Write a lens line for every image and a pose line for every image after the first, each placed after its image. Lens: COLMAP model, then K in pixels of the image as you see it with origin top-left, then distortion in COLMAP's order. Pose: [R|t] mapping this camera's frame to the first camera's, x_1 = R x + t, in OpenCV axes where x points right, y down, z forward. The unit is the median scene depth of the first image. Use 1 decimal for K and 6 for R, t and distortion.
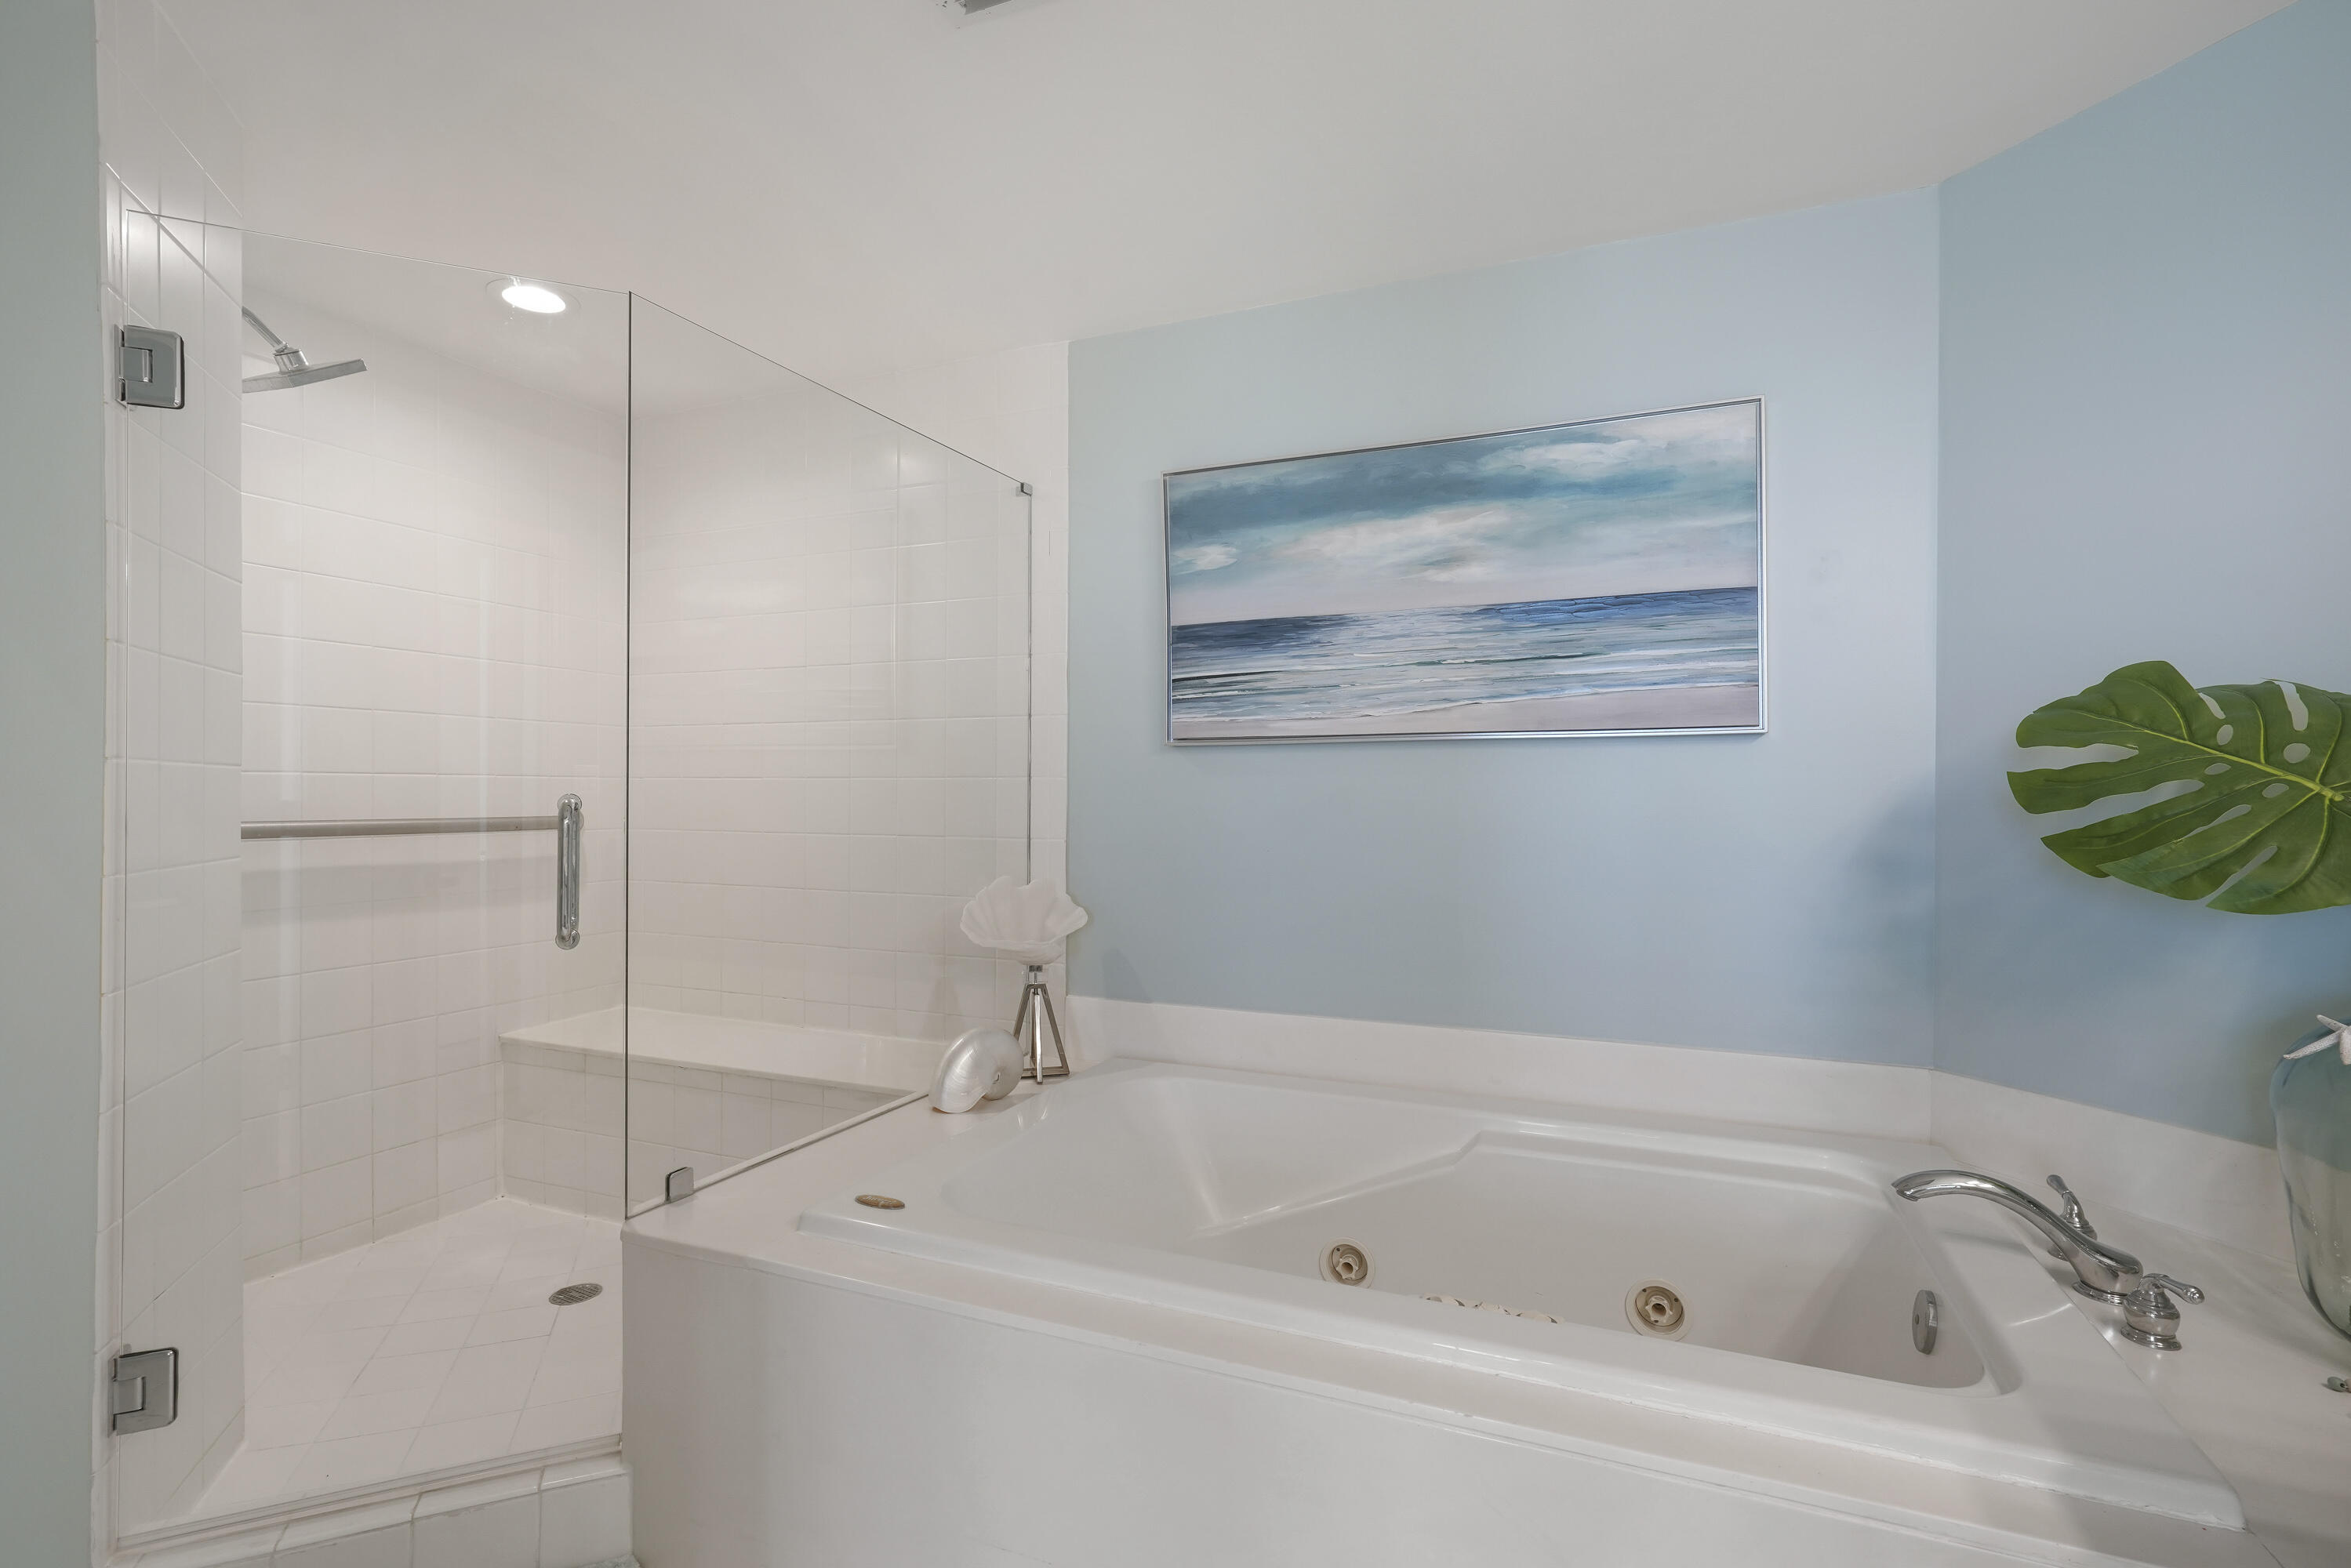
lens RADIAL K [[1072.9, 0, 1186.5], [0, 1072.9, 799.5], [0, 0, 1]] dist [-0.010568, 0.003550]
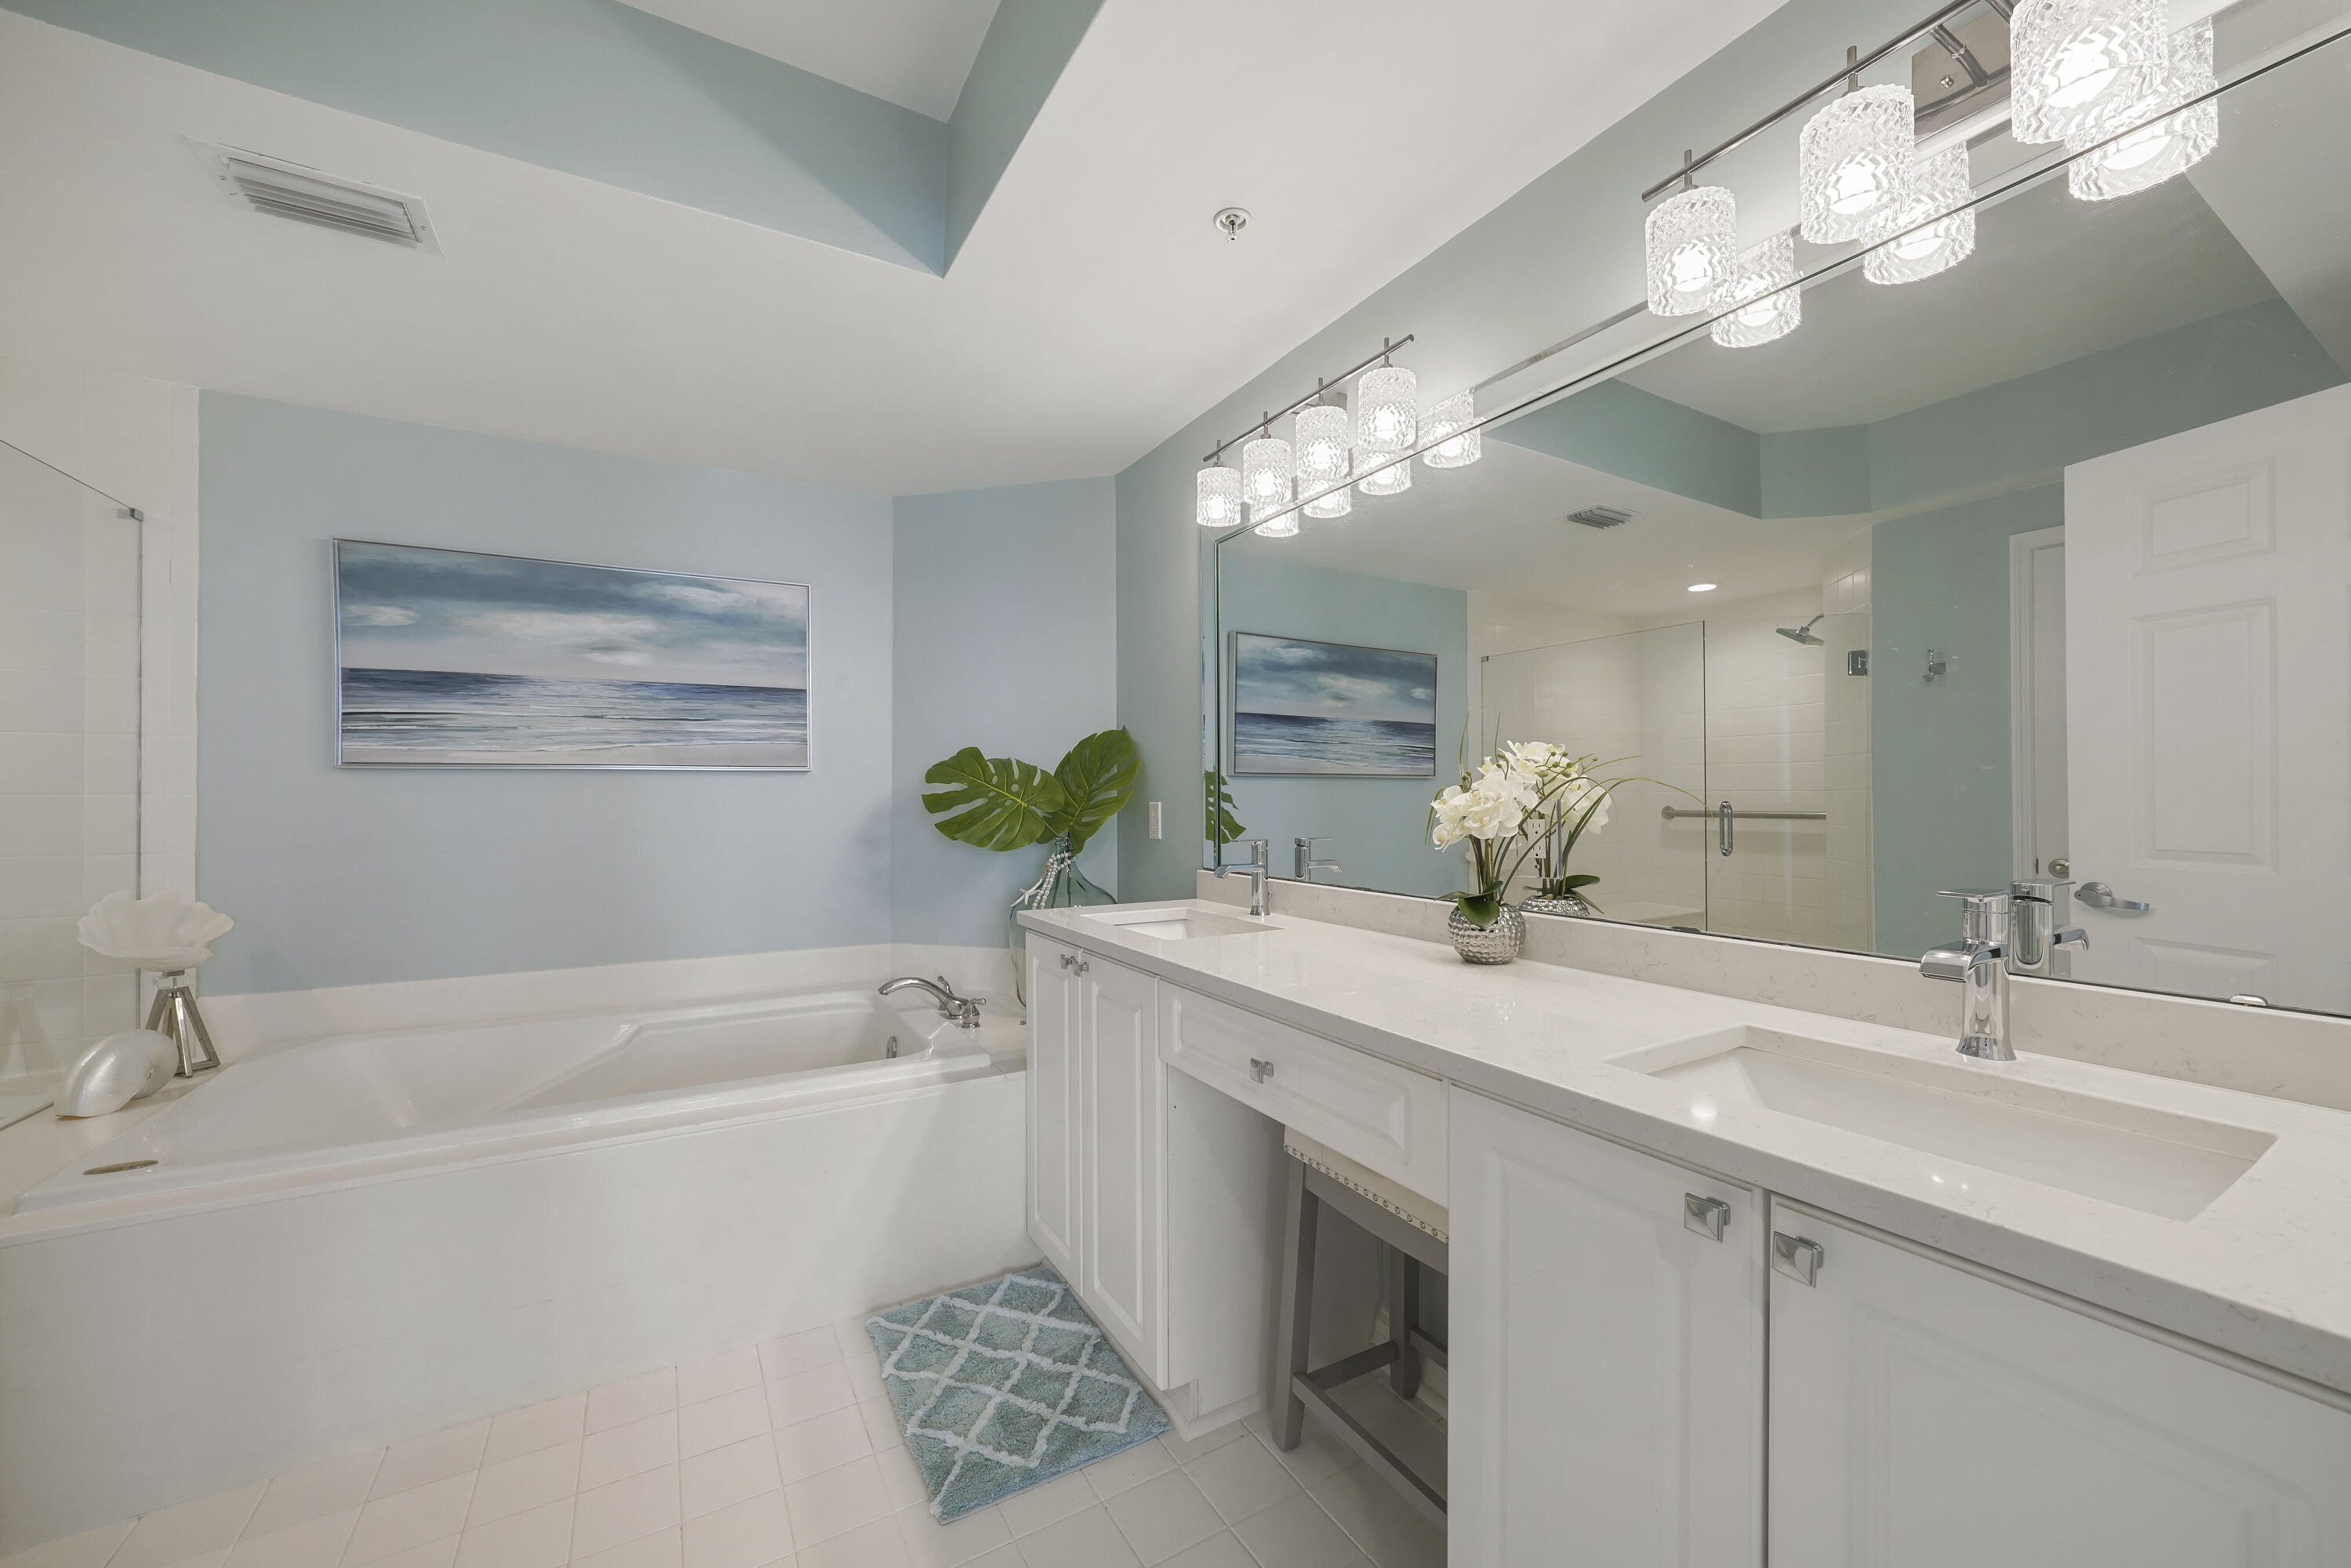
lens RADIAL K [[879.0, 0, 1164.3], [0, 879.0, 791.2], [0, 0, 1]] dist [-0.012558, 0.002280]
pose [[0.604567, 0.001602, 0.796553, -0.270230], [0.008912, 0.999922, -0.008775, -0.009169], [-0.796505, 0.012405, 0.604505, -0.359621]]
